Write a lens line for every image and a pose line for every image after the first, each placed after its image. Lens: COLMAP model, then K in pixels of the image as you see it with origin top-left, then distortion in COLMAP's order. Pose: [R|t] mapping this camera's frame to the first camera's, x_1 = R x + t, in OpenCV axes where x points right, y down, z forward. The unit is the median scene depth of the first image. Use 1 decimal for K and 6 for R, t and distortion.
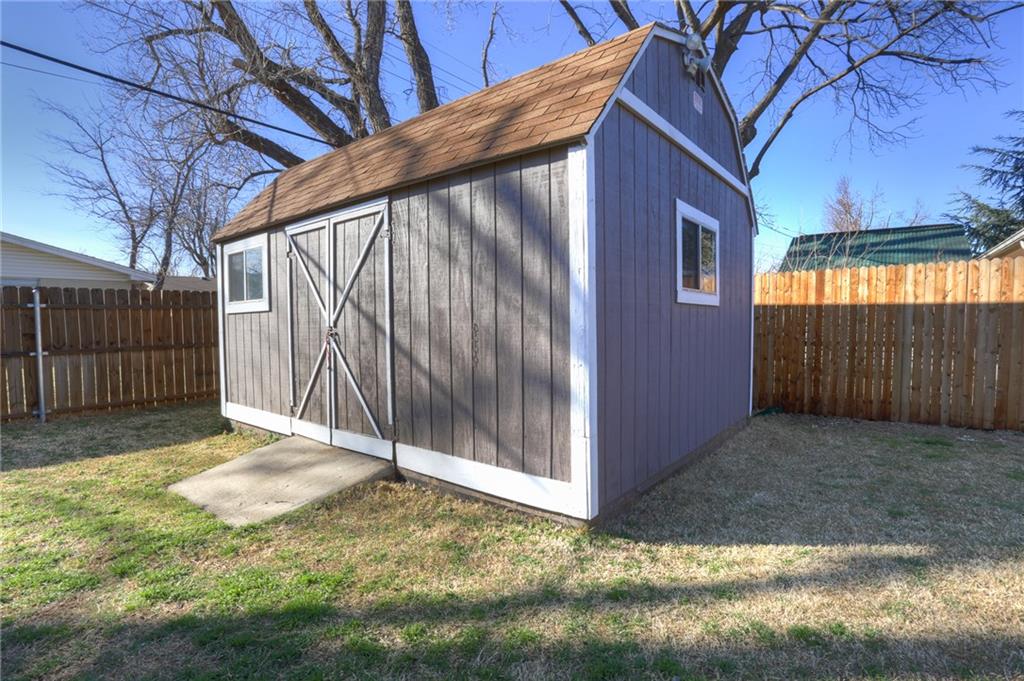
lens RADIAL K [[498.0, 0, 514.8], [0, 498.0, 343.4], [0, 0, 1]] dist [-0.080887, 0.034472]
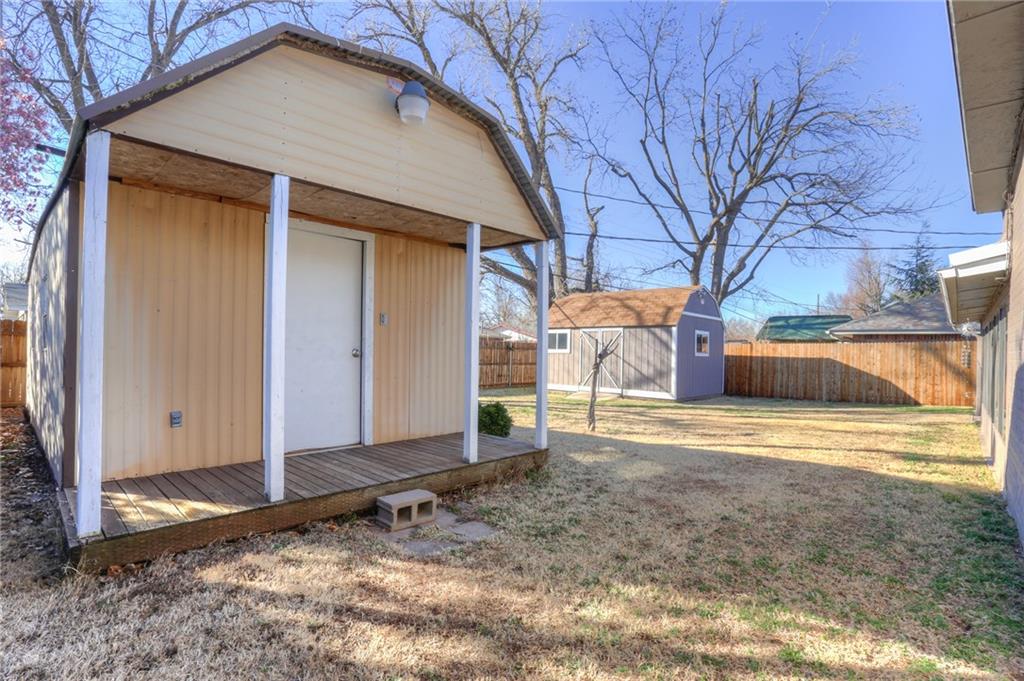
lens RADIAL K [[498.0, 0, 514.8], [0, 498.0, 343.4], [0, 0, 1]] dist [-0.080887, 0.034472]
pose [[0.996274, 0.031060, -0.080452, -0.551598], [-0.036399, 0.997171, -0.065766, 0.090098], [0.078182, 0.068450, 0.994586, -2.118920]]
